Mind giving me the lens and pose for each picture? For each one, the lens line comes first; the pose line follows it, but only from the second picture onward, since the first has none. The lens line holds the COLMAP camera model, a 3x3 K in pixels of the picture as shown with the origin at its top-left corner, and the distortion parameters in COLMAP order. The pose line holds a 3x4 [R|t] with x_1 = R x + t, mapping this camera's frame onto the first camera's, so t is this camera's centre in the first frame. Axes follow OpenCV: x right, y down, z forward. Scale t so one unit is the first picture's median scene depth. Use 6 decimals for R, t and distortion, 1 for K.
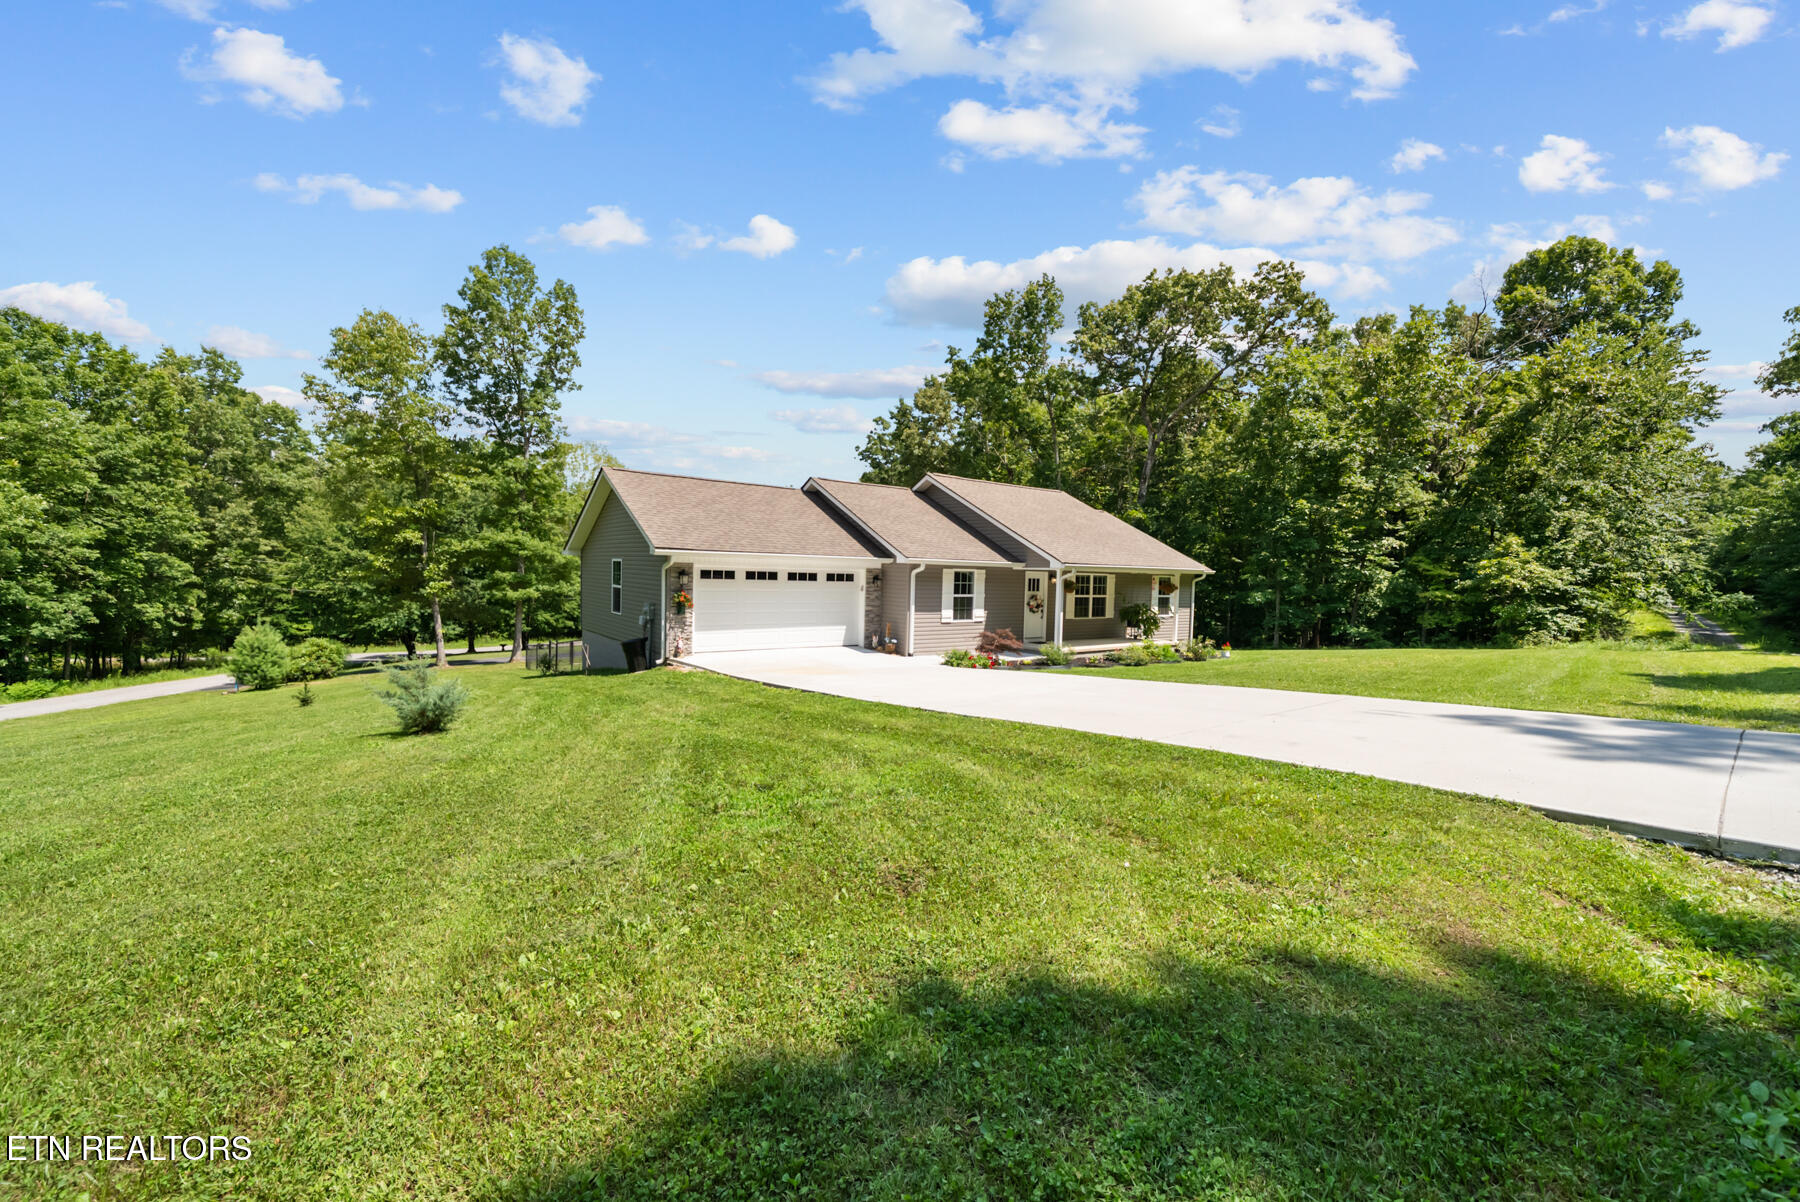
lens RADIAL K [[716.9, 0, 900.0], [0, 716.9, 601.0], [0, 0, 1]] dist [0.000832, 0.000066]
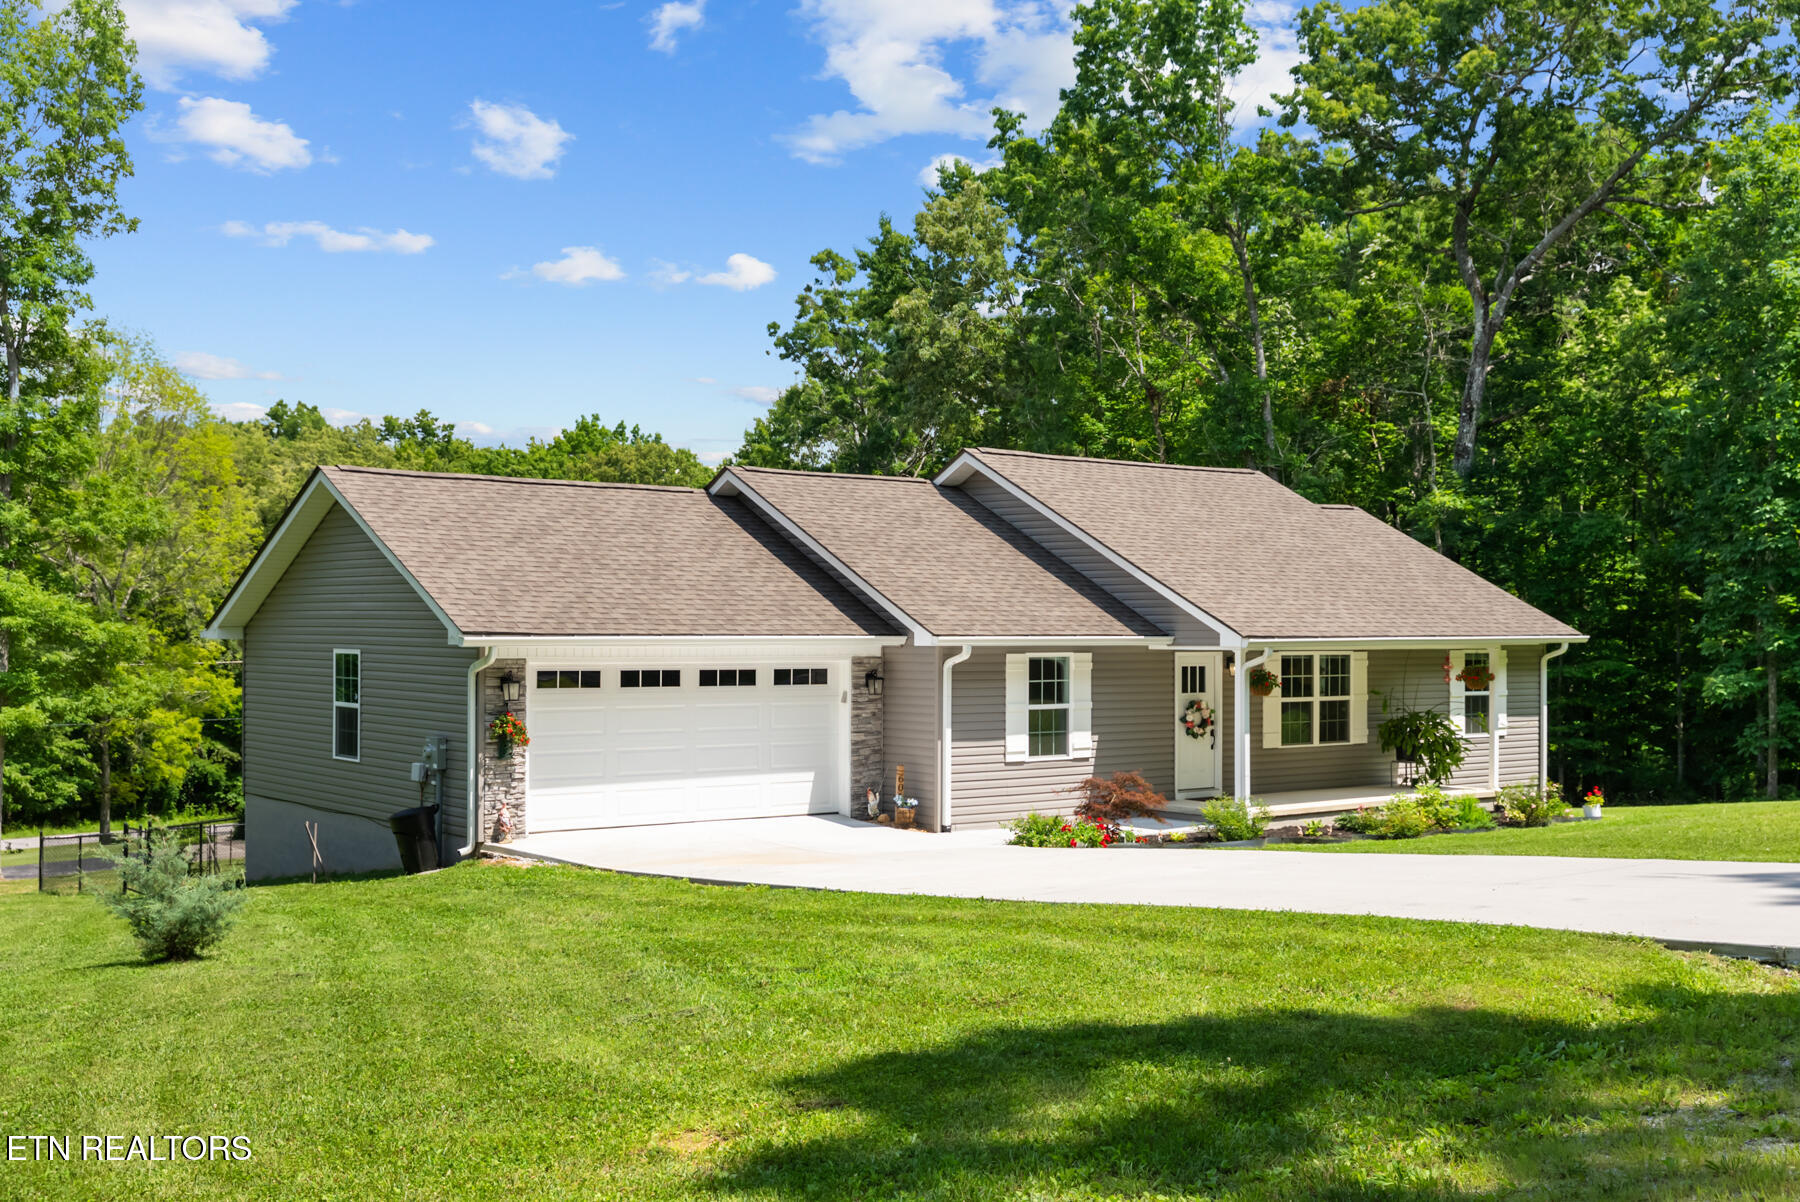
lens RADIAL K [[1993.9, 0, 920.5], [0, 1993.9, 602.0], [0, 0, 1]] dist [-0.013478, -0.204627]
pose [[0.999431, -0.022904, 0.024744, -0.028031], [0.024166, 0.998356, -0.051983, -0.008870], [-0.023513, 0.052551, 0.998341, -0.326716]]
